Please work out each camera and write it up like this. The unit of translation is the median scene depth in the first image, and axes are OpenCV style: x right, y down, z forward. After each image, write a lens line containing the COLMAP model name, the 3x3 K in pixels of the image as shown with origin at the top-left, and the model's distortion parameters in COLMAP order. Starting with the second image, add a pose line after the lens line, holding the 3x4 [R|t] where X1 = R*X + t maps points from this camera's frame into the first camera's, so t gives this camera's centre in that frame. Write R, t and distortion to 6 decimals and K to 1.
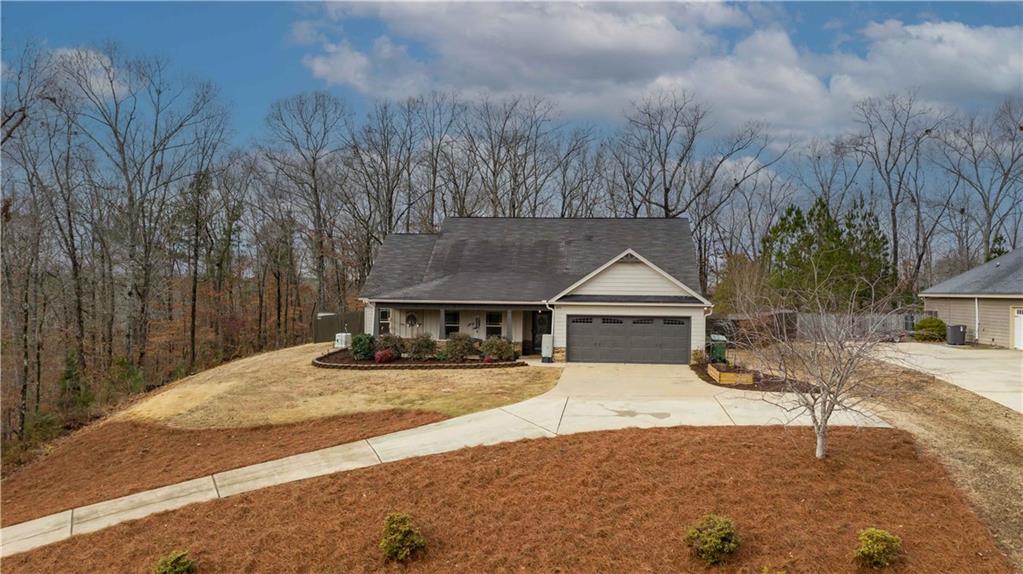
lens RADIAL K [[813.6, 0, 511.5], [0, 813.6, 287.0], [0, 0, 1]] dist [-0.013970, -0.002673]
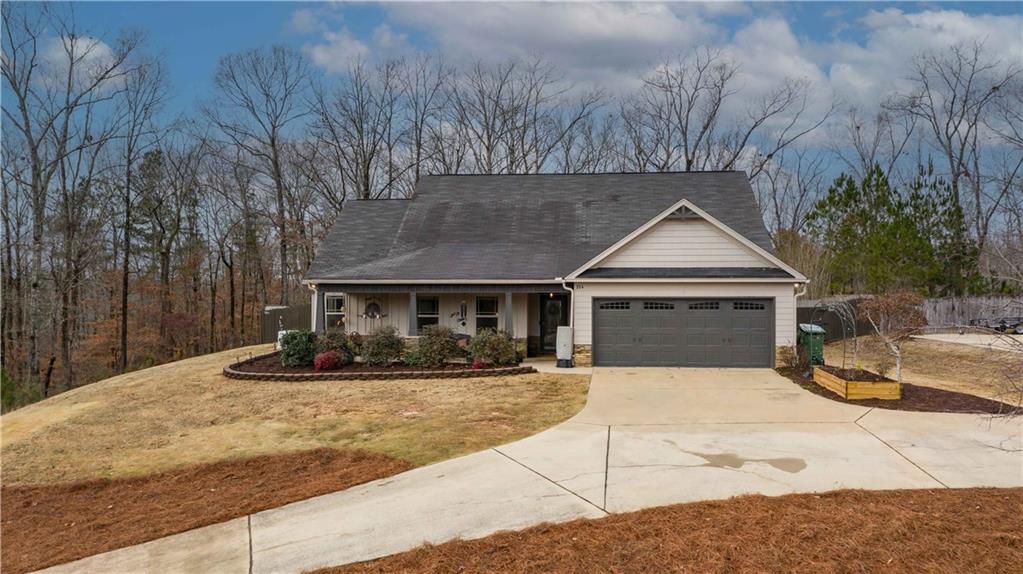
lens RADIAL K [[813.6, 0, 511.5], [0, 813.6, 287.0], [0, 0, 1]] dist [-0.013970, -0.002673]
pose [[0.999932, -0.011147, 0.003285, -0.002426], [0.011151, 0.999937, -0.001198, 0.025246], [-0.003271, 0.001235, 0.999994, 0.310986]]
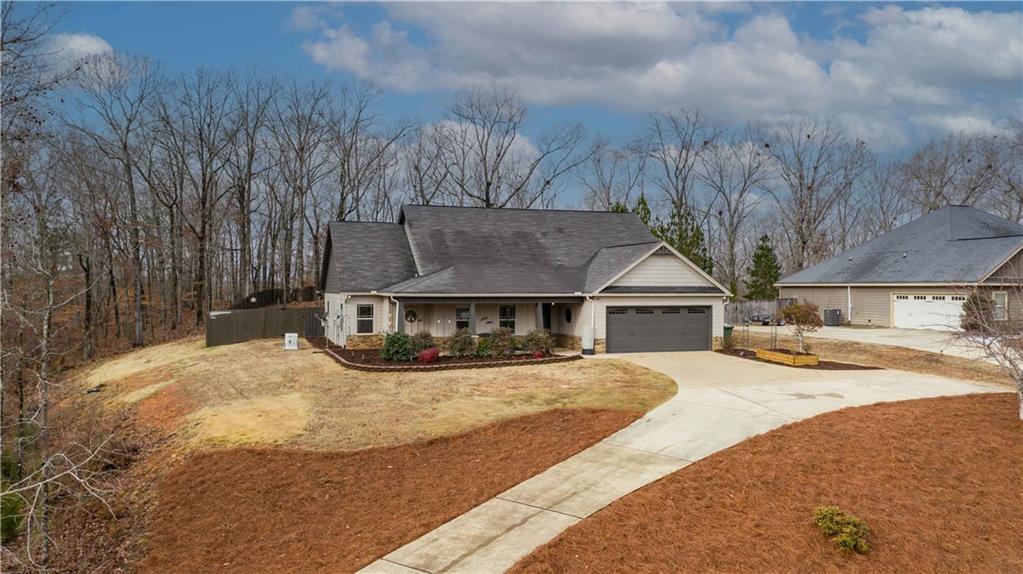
lens RADIAL K [[813.6, 0, 511.5], [0, 813.6, 287.0], [0, 0, 1]] dist [-0.013970, -0.002673]
pose [[0.910647, -0.009622, 0.413073, -0.450028], [0.006326, 0.999936, 0.009347, 0.000185], [-0.413137, -0.005899, 0.910650, 0.131567]]
